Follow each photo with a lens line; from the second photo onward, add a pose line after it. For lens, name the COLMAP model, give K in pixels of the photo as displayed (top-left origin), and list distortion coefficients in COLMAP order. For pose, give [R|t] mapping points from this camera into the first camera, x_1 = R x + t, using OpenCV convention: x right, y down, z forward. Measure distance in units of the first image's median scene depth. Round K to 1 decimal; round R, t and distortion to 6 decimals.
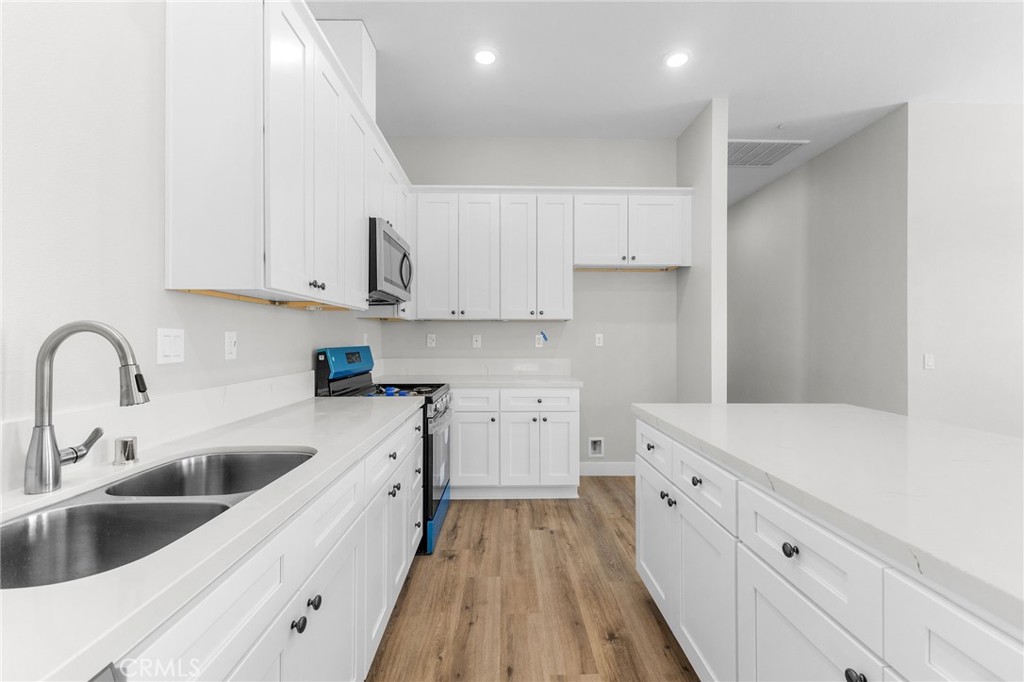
lens RADIAL K [[442.3, 0, 518.0], [0, 442.3, 338.6], [0, 0, 1]] dist [0.003043, 0.000039]
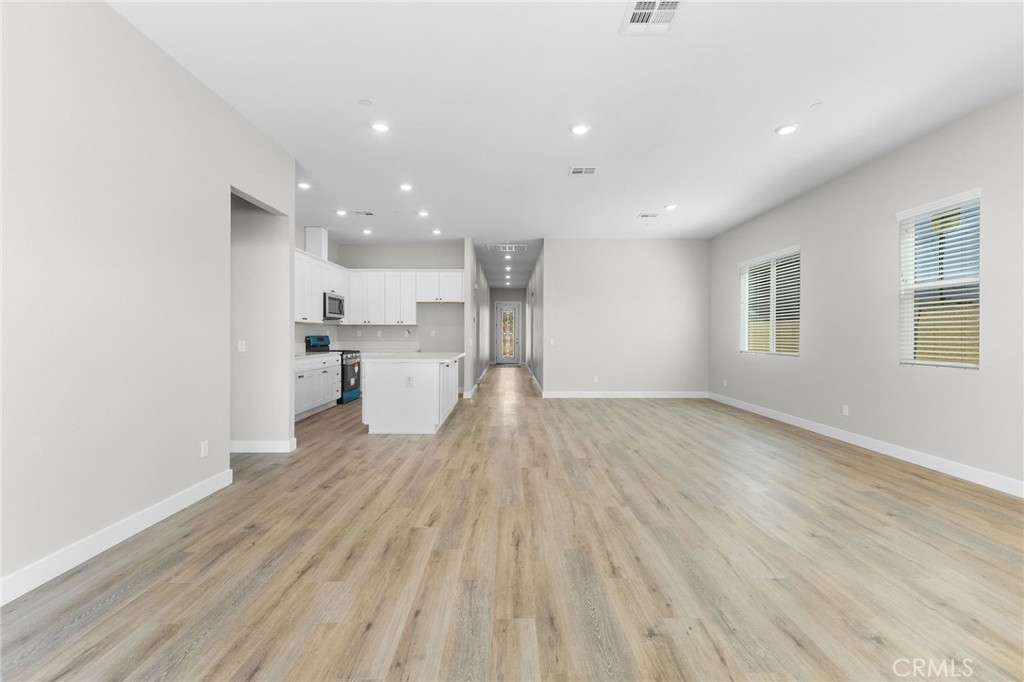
lens RADIAL K [[442.3, 0, 518.0], [0, 442.3, 338.6], [0, 0, 1]] dist [0.003043, 0.000039]
pose [[0.999867, 0.000613, -0.016311, 0.784665], [-0.000465, 0.999959, 0.009092, 0.009547], [0.016316, -0.009083, 0.999826, -1.510092]]
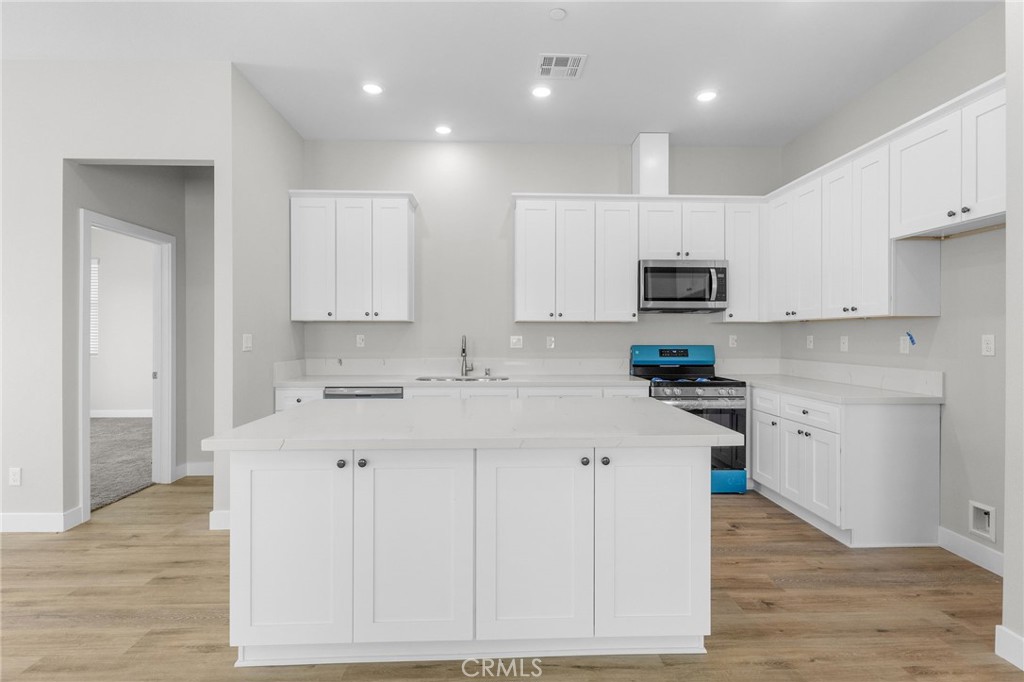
lens RADIAL K [[486.5, 0, 512.0], [0, 486.5, 341.0], [0, 0, 1]] dist [0.001894, 0.000378]
pose [[0.000778, 0.011307, -0.999936, 1.013893], [-0.001085, 0.999935, 0.011306, -0.010645], [0.999999, 0.001076, 0.000790, 0.416944]]
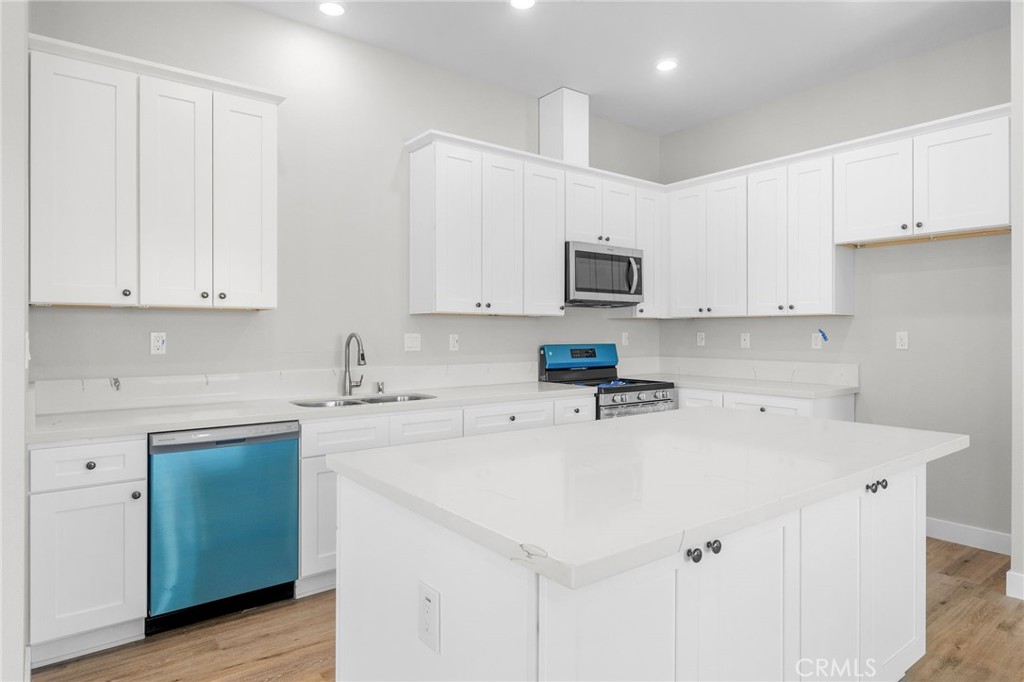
lens RADIAL K [[599.2, 0, 510.1], [0, 599.2, 335.1], [0, 0, 1]] dist [0.001662, -0.001429]
pose [[0.580437, 0.002409, -0.814302, 0.721707], [0.000700, 0.999994, 0.003458, -0.010771], [0.814305, -0.002577, 0.580432, -0.091333]]
